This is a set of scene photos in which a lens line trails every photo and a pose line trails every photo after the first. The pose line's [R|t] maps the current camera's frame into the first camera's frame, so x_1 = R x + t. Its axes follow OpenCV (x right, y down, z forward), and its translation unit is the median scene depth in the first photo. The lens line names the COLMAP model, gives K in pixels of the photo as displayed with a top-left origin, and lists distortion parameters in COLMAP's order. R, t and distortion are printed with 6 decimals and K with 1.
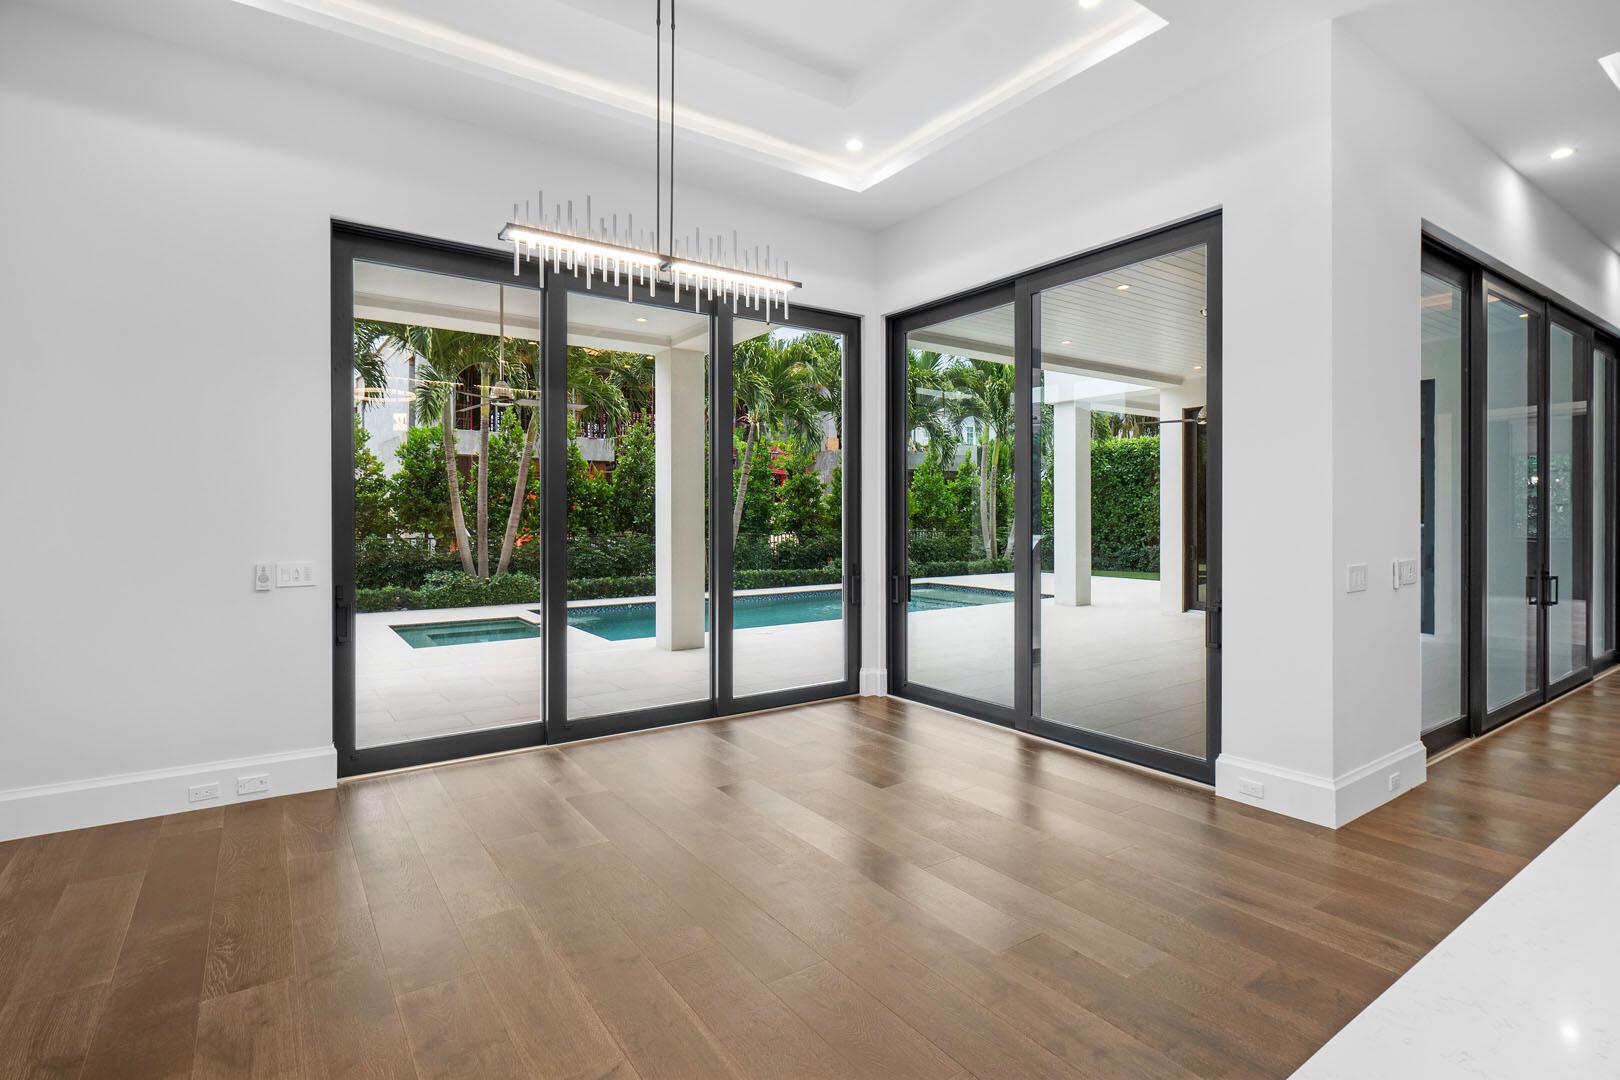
lens RADIAL K [[781.6, 0, 809.9], [0, 781.6, 516.9], [0, 0, 1]] dist [-0.001042, 0.000203]
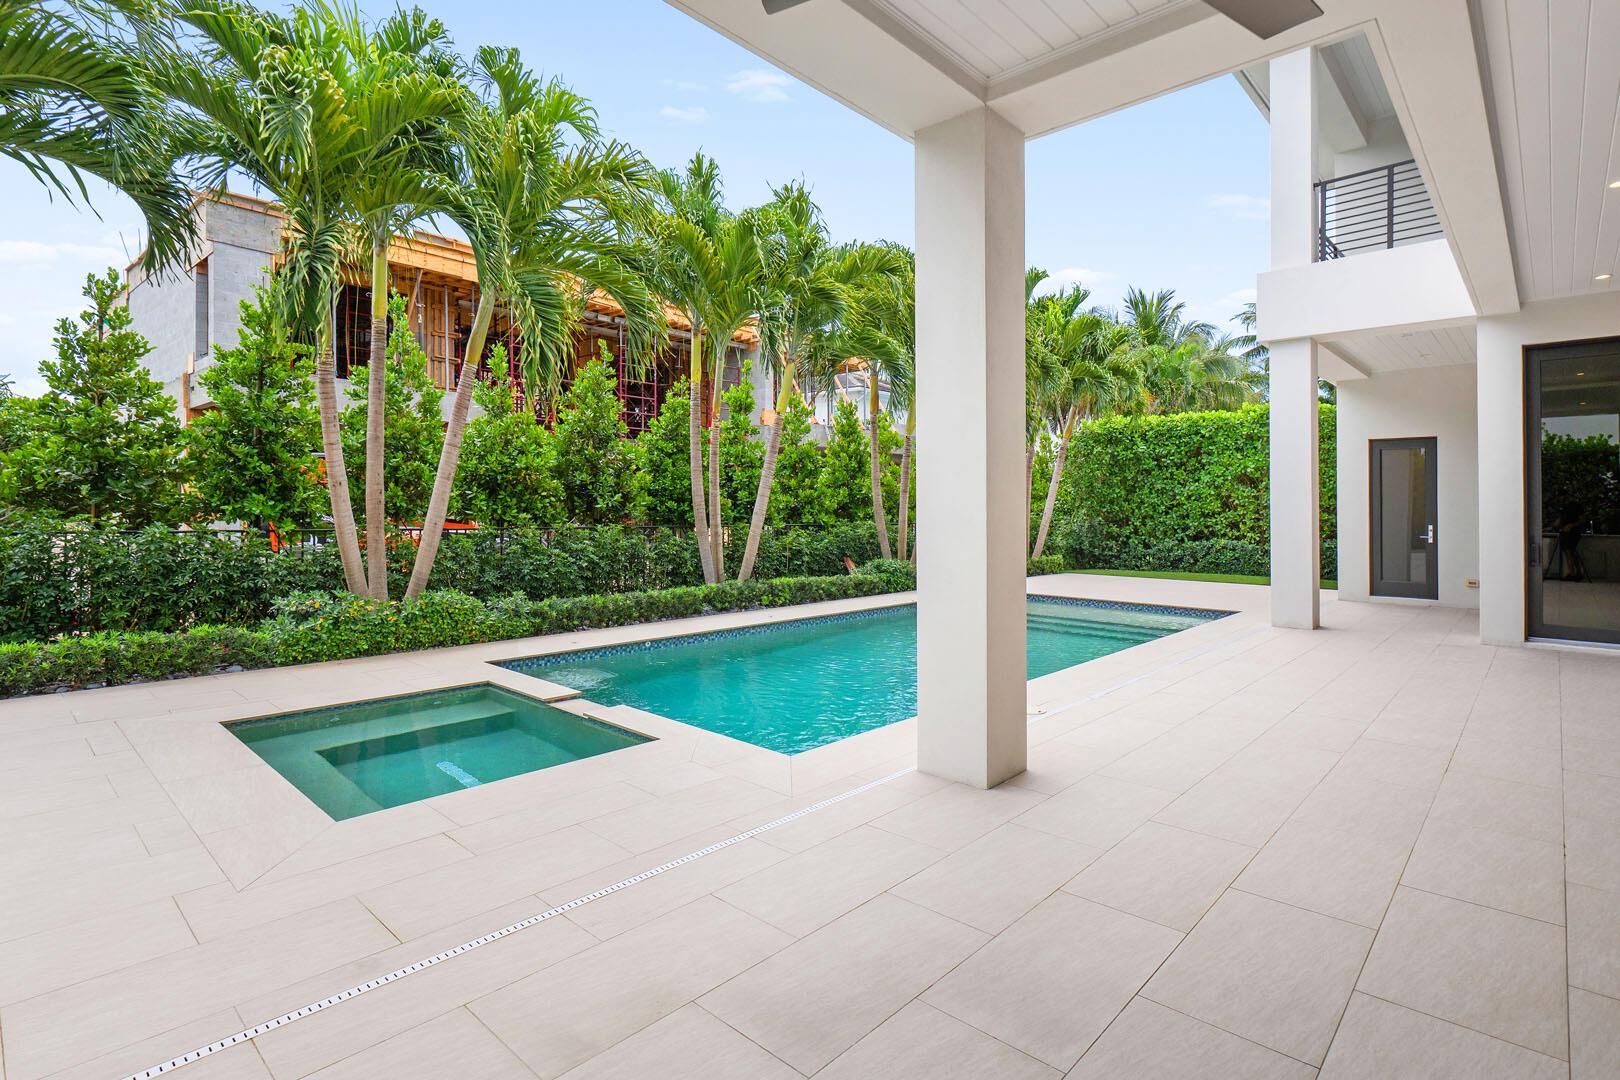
lens RADIAL K [[794.3, 0, 810.2], [0, 794.3, 508.7], [0, 0, 1]] dist [-0.002277, 0.000557]
pose [[0.977408, 0.008361, 0.211198, -0.248545], [-0.008299, 0.999965, -0.001179, 0.009465], [-0.211200, -0.000600, 0.977443, 0.390905]]
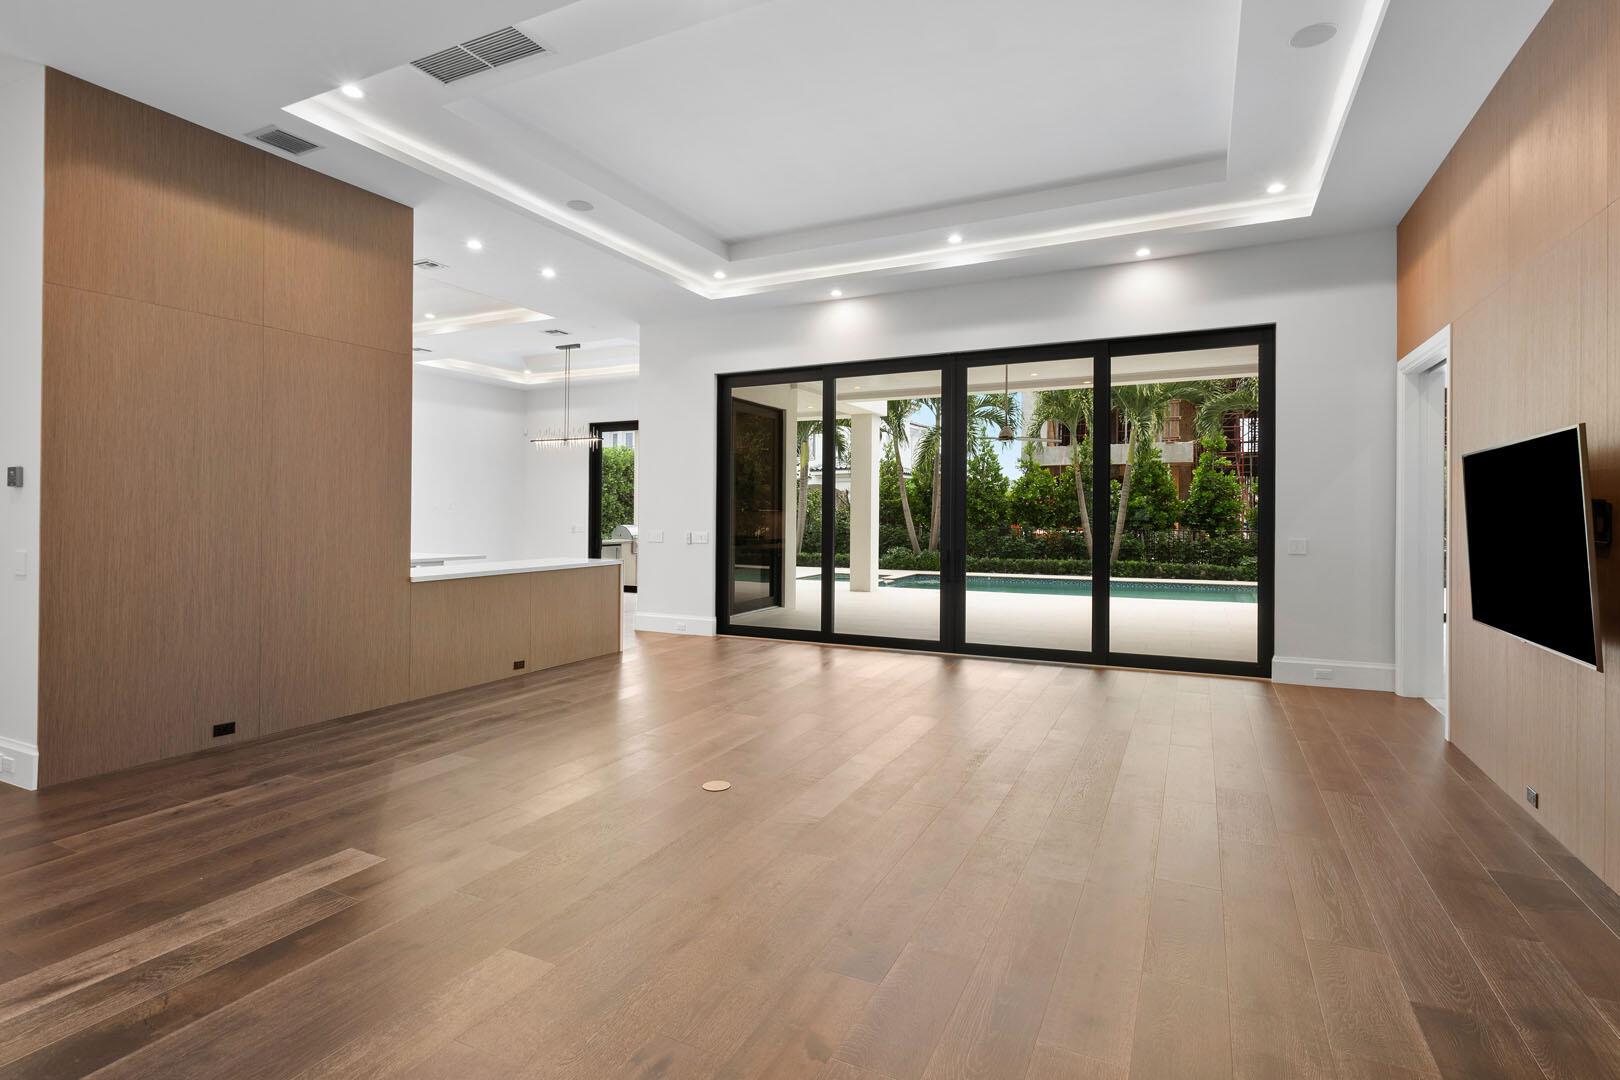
lens RADIAL K [[794.3, 0, 810.2], [0, 794.3, 508.7], [0, 0, 1]] dist [-0.002277, 0.000557]
pose [[0.492098, -0.005476, -0.870522, 0.855087], [0.003111, 0.999985, -0.004532, -0.004005], [0.870534, -0.000479, 0.492108, 0.050383]]
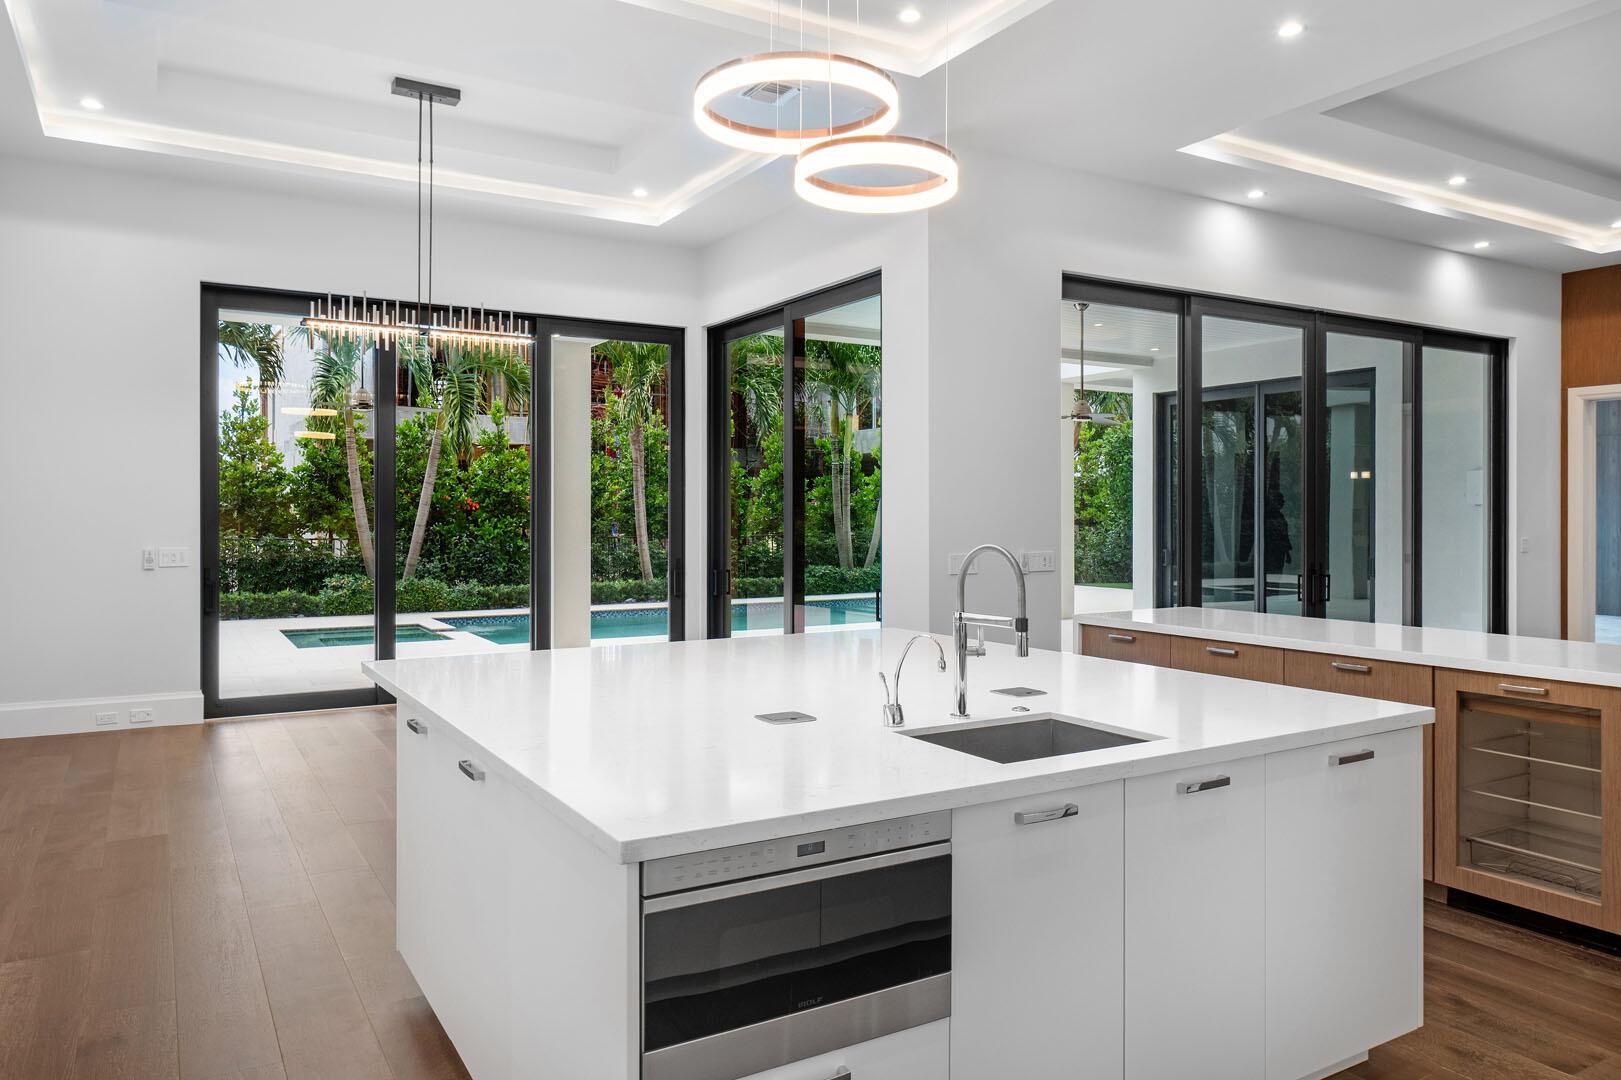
lens RADIAL K [[1106.2, 0, 809.3], [0, 1106.2, 517.2], [0, 0, 1]] dist [0.003966, -0.001072]
pose [[0.996955, 0.001699, -0.077960, 0.167348], [-0.001545, 0.999997, 0.002030, -0.000789], [0.077963, -0.001903, 0.996954, -0.233850]]
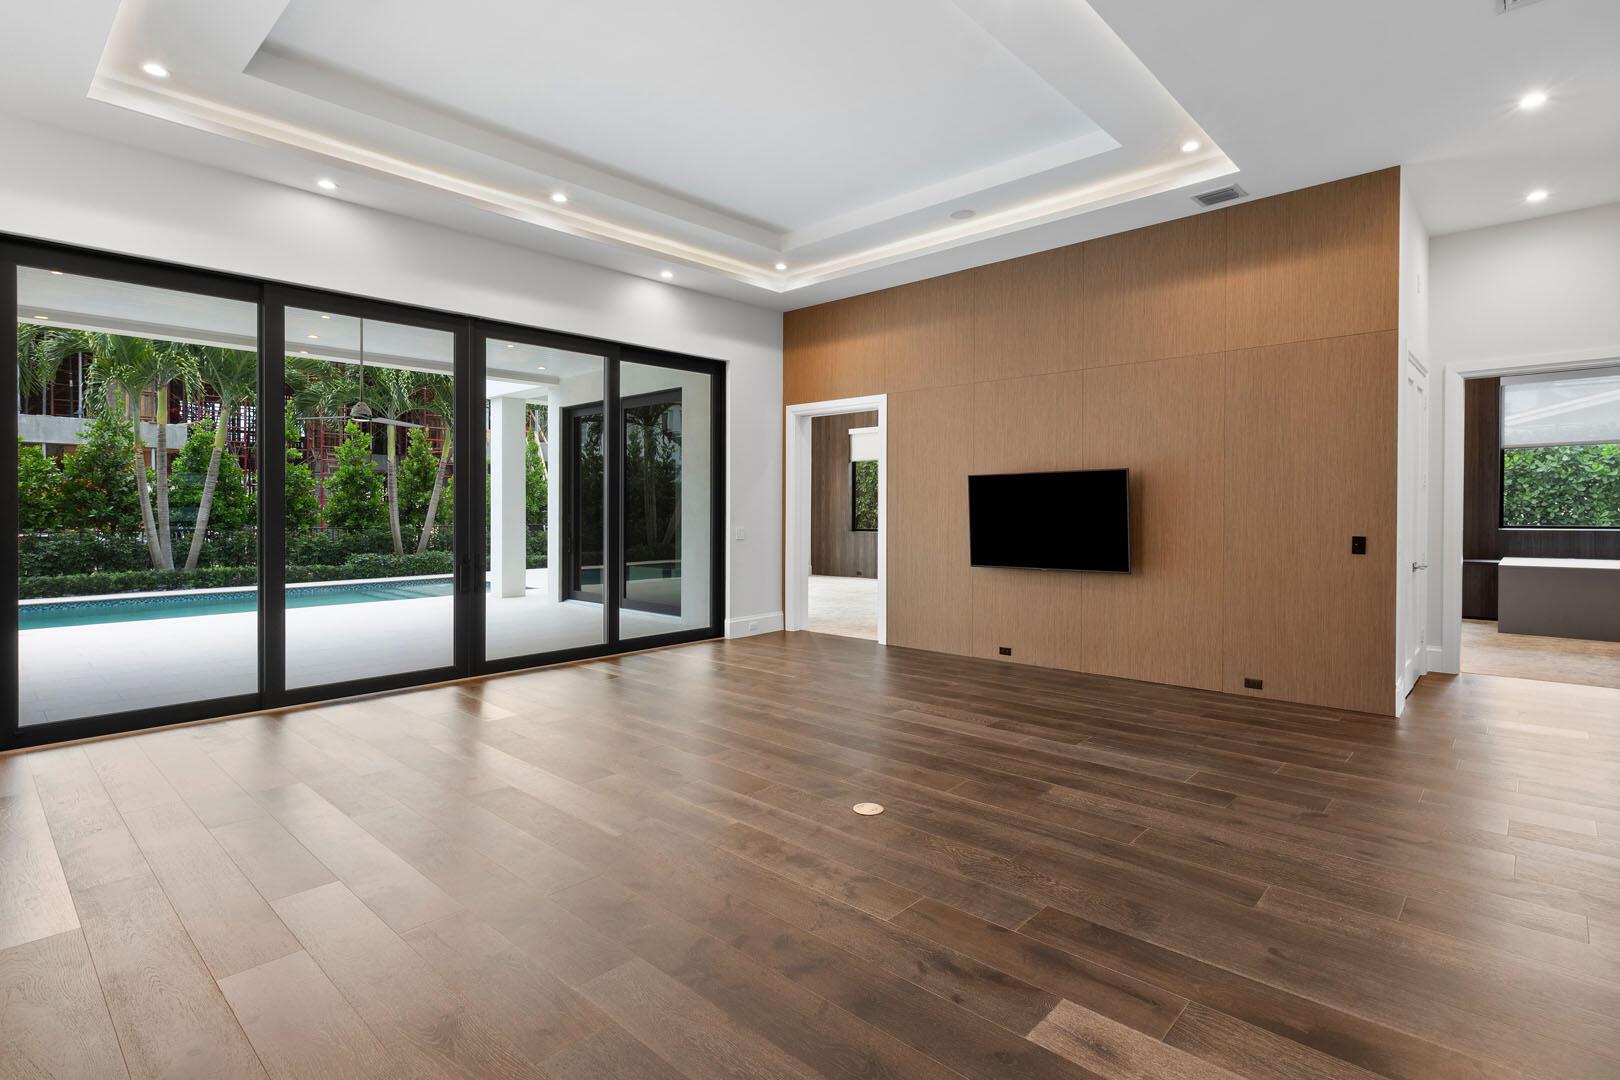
lens RADIAL K [[794.3, 0, 810.2], [0, 794.3, 508.7], [0, 0, 1]] dist [-0.002277, 0.000557]
pose [[0.976705, 0.000947, 0.214584, 0.503973], [-0.000829, 0.999999, -0.000642, -0.002114], [-0.214585, 0.000449, 0.976705, -0.090137]]
